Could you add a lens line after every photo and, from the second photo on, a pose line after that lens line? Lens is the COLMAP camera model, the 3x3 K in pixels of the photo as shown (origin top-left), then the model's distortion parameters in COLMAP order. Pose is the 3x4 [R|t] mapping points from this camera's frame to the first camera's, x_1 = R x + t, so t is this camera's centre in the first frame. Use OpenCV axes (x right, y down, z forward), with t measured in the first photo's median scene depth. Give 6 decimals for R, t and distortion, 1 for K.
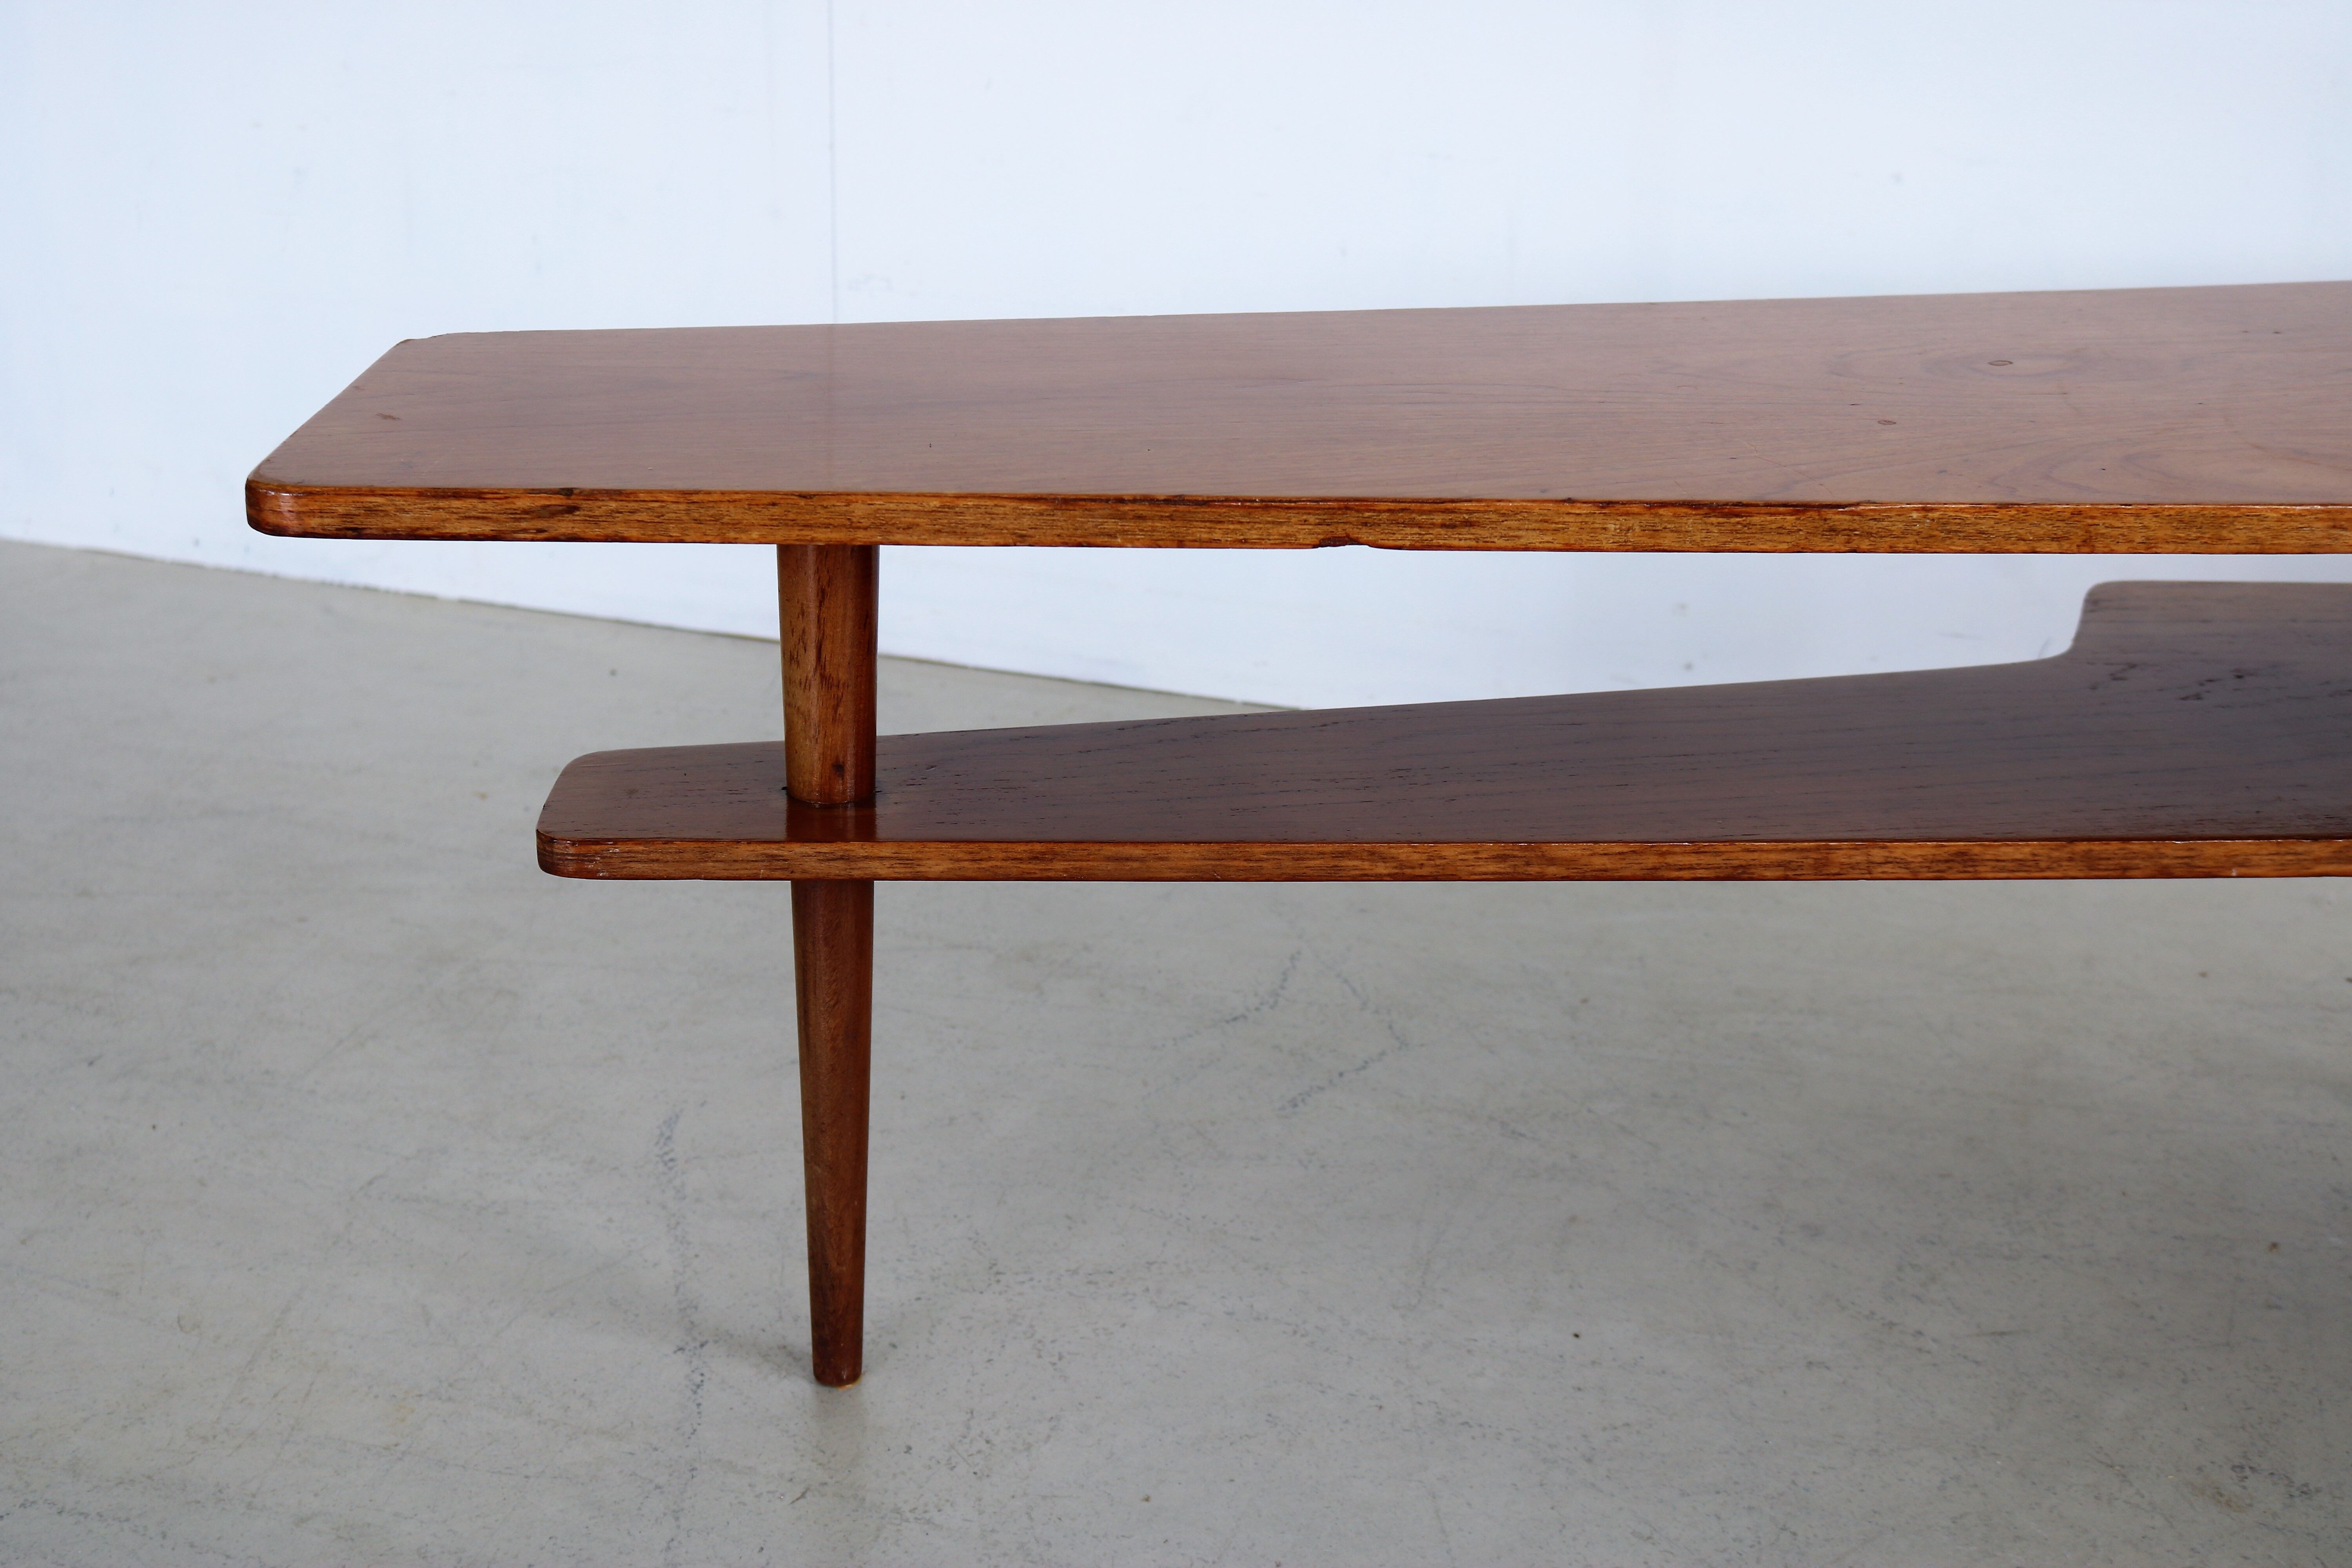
lens RADIAL K [[3139.3, 0, 1181.6], [0, 3139.3, 778.3], [0, 0, 1]] dist [-0.062672, 0.000000]
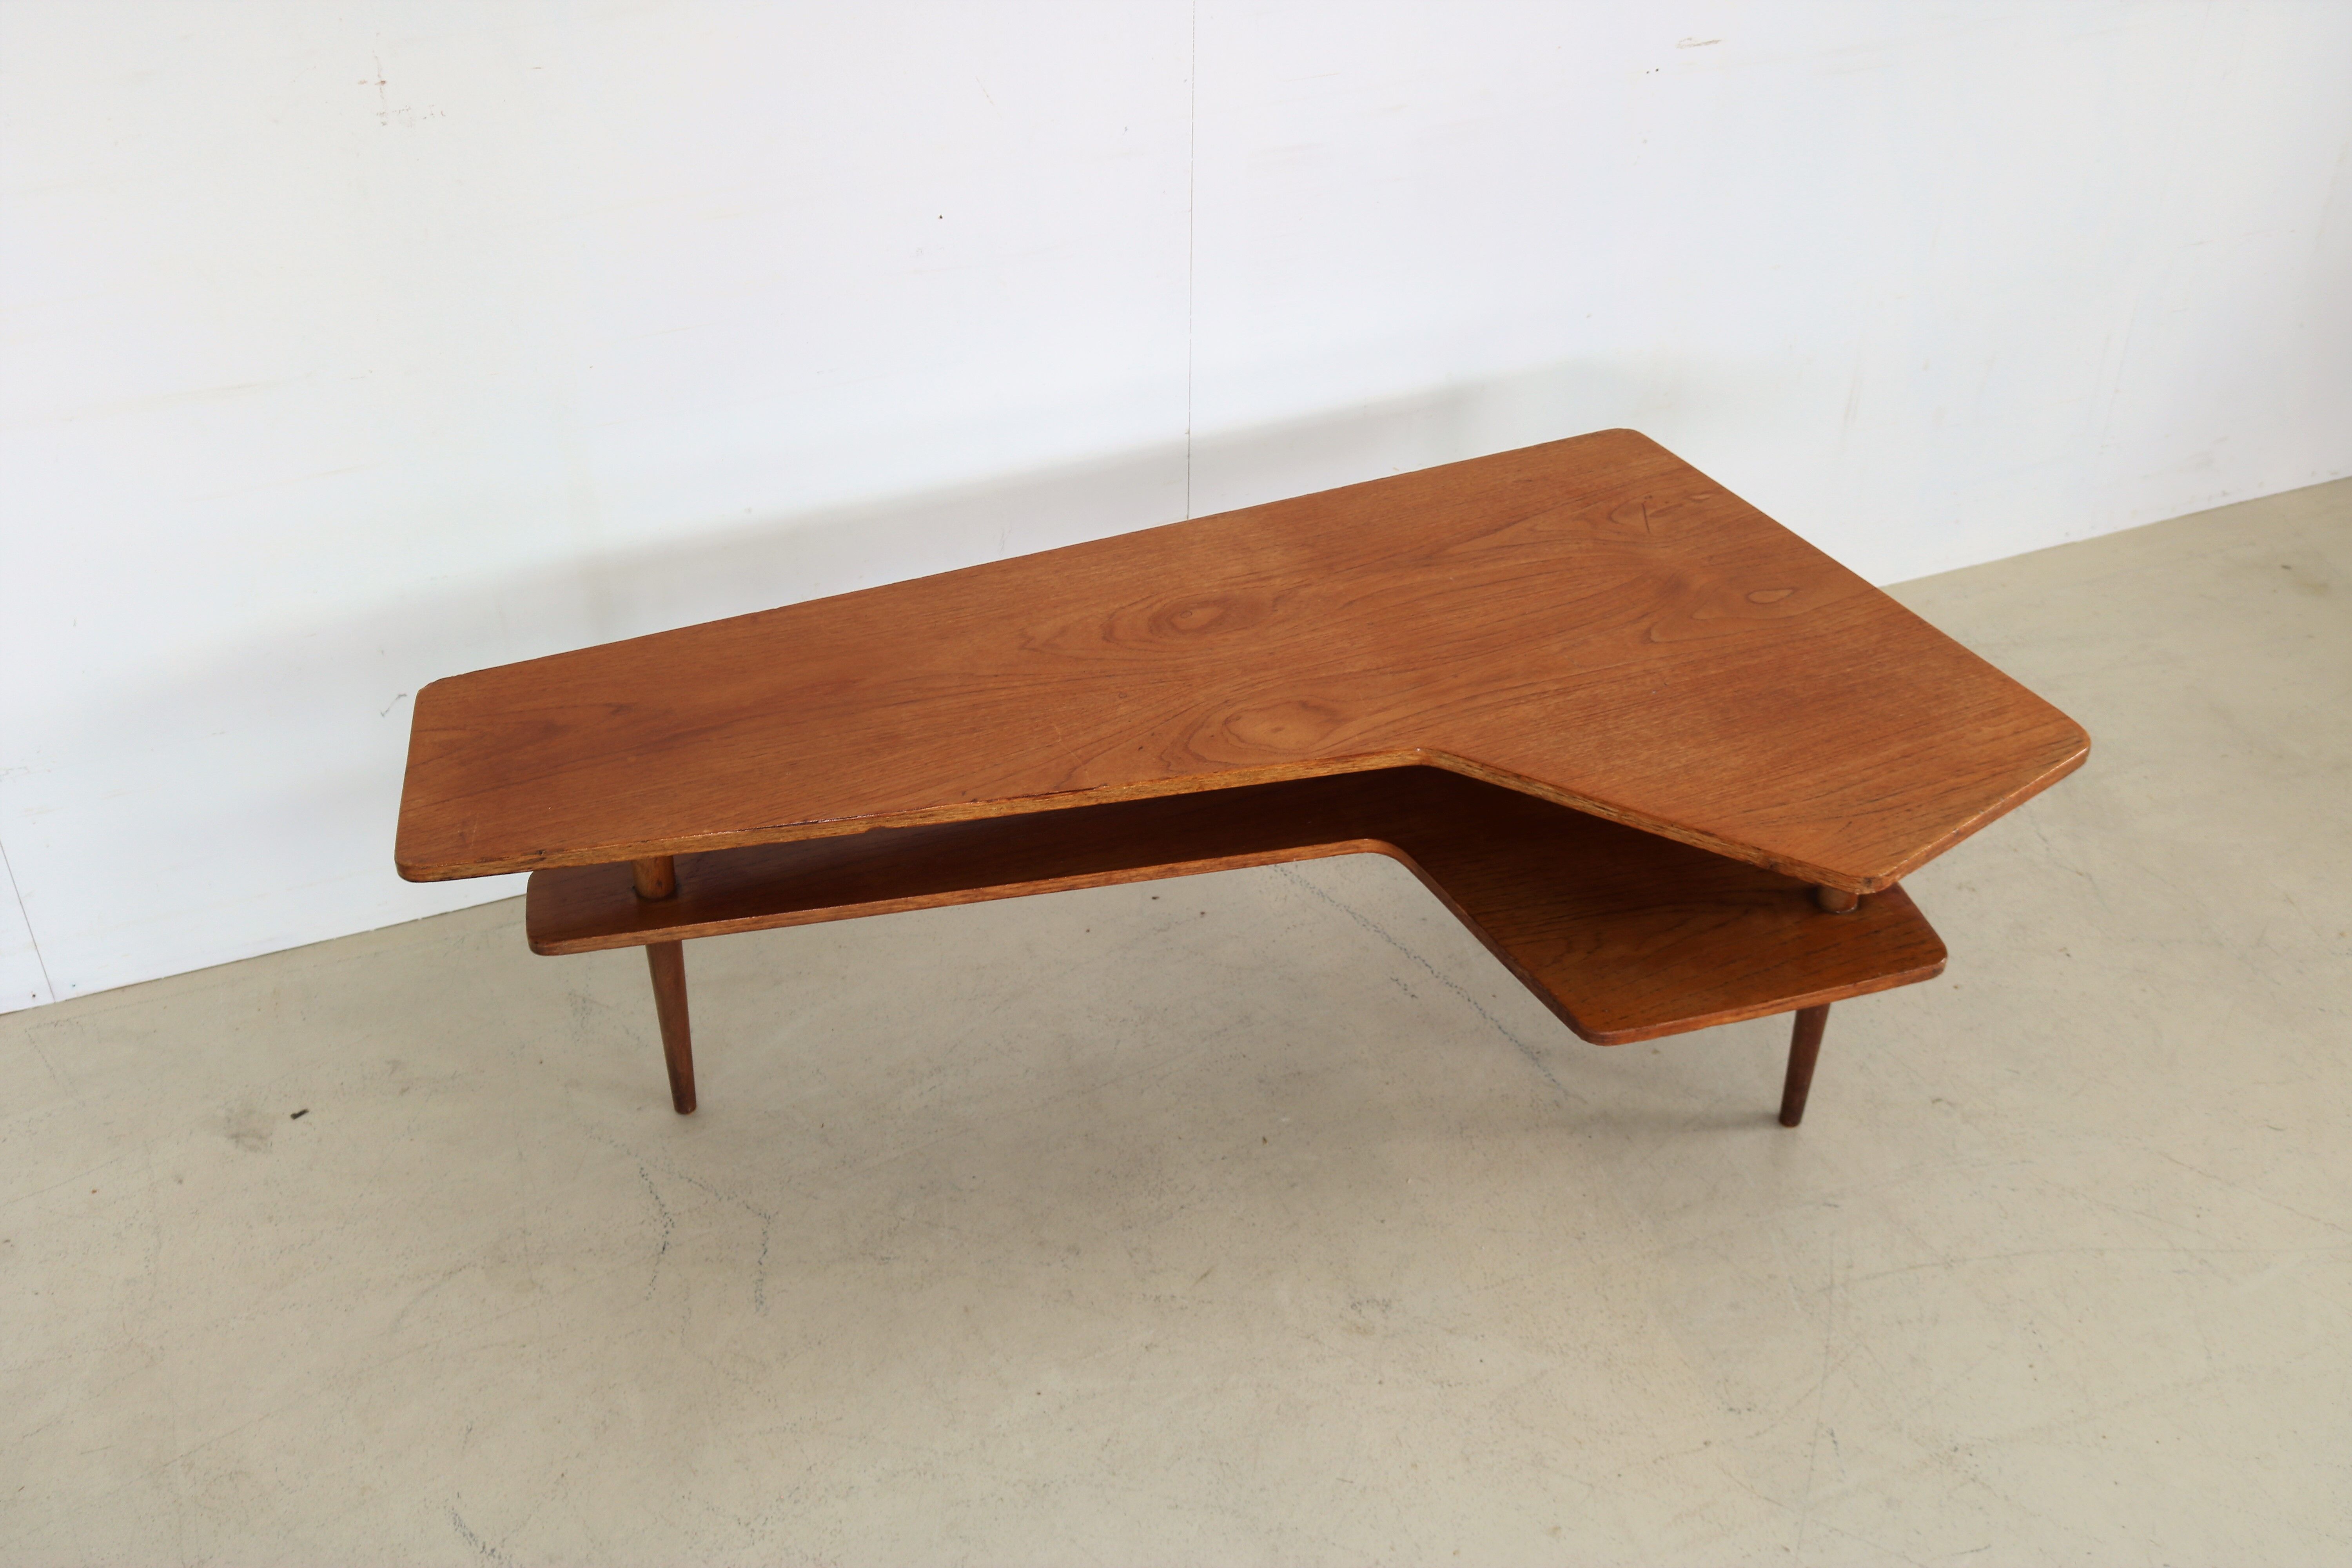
lens RADIAL K [[2621.1, 0, 1204.0], [0, 2621.1, 771.1], [0, 0, 1]] dist [-0.100007, 0.000000]
pose [[0.986807, -0.100049, 0.127288, 0.041347], [0.056381, 0.949357, 0.309100, -0.615868], [-0.151767, -0.297845, 0.942473, -0.743071]]
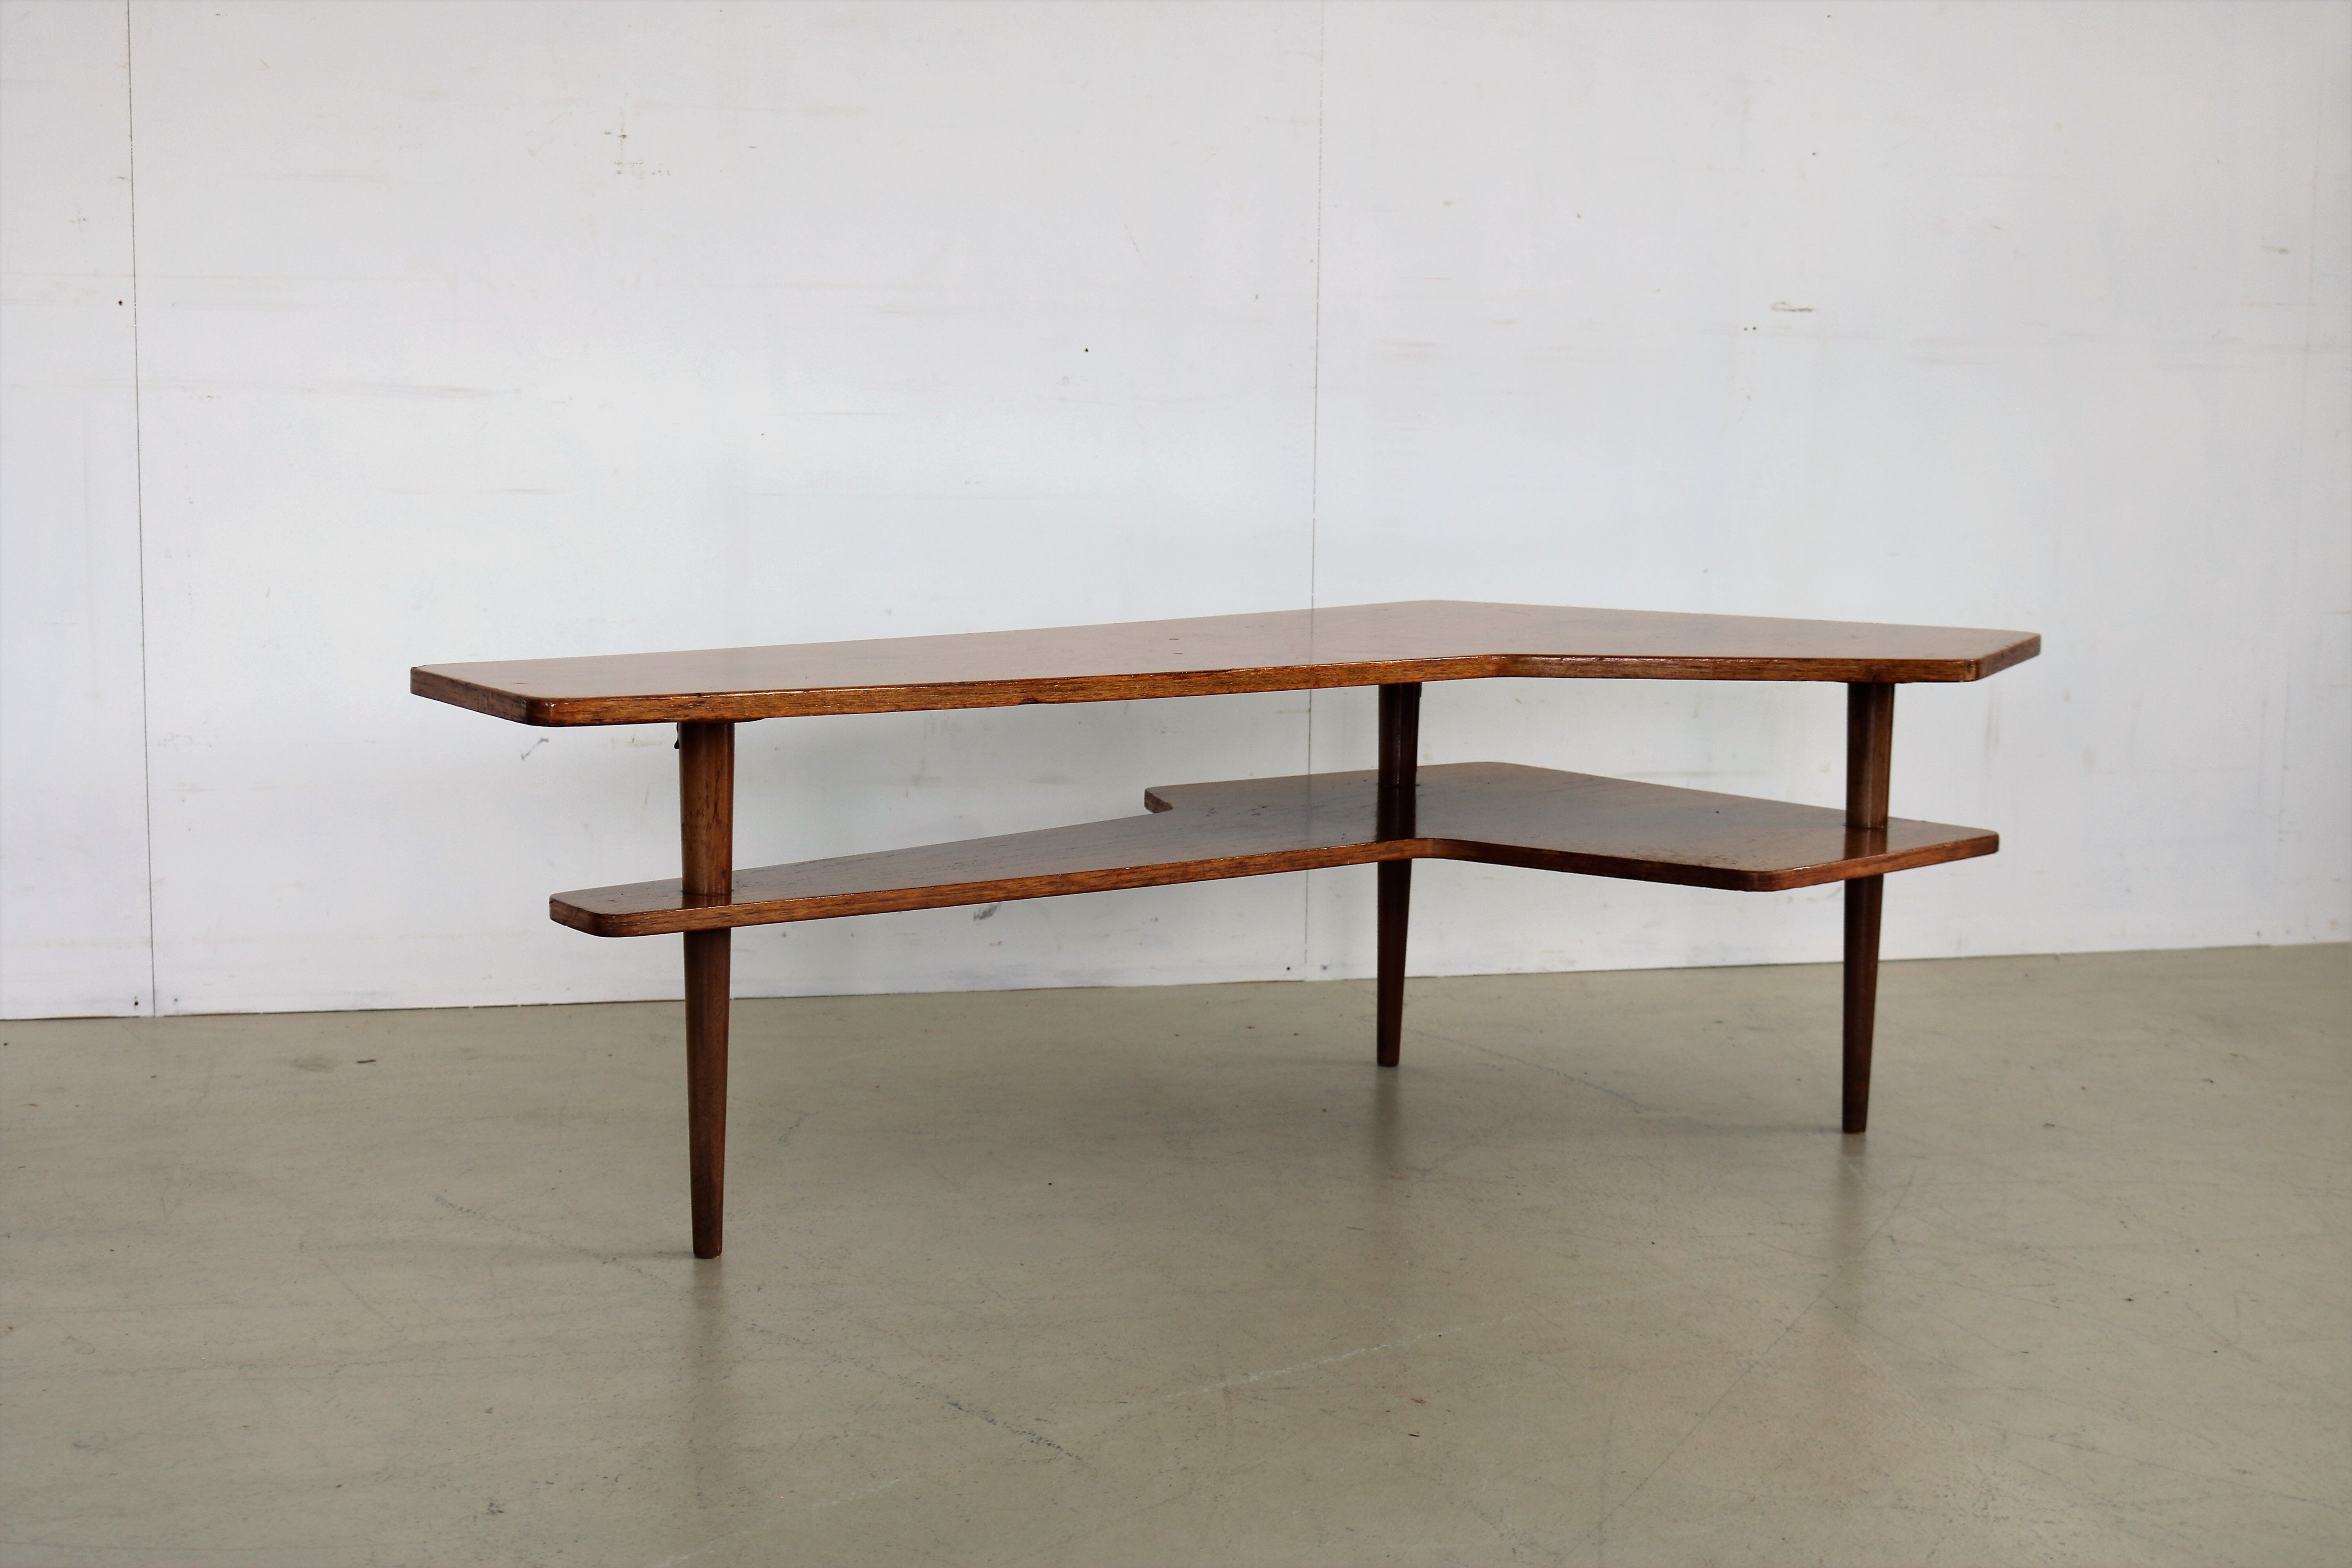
lens RADIAL K [[3021.0, 0, 1178.9], [0, 3021.0, 781.2], [0, 0, 1]] dist [-0.069849, 0.000000]
pose [[0.826219, -0.076136, 0.558181, -0.857959], [0.188742, 0.970972, -0.146934, 0.249958], [-0.530791, 0.226752, 0.816605, -0.571399]]
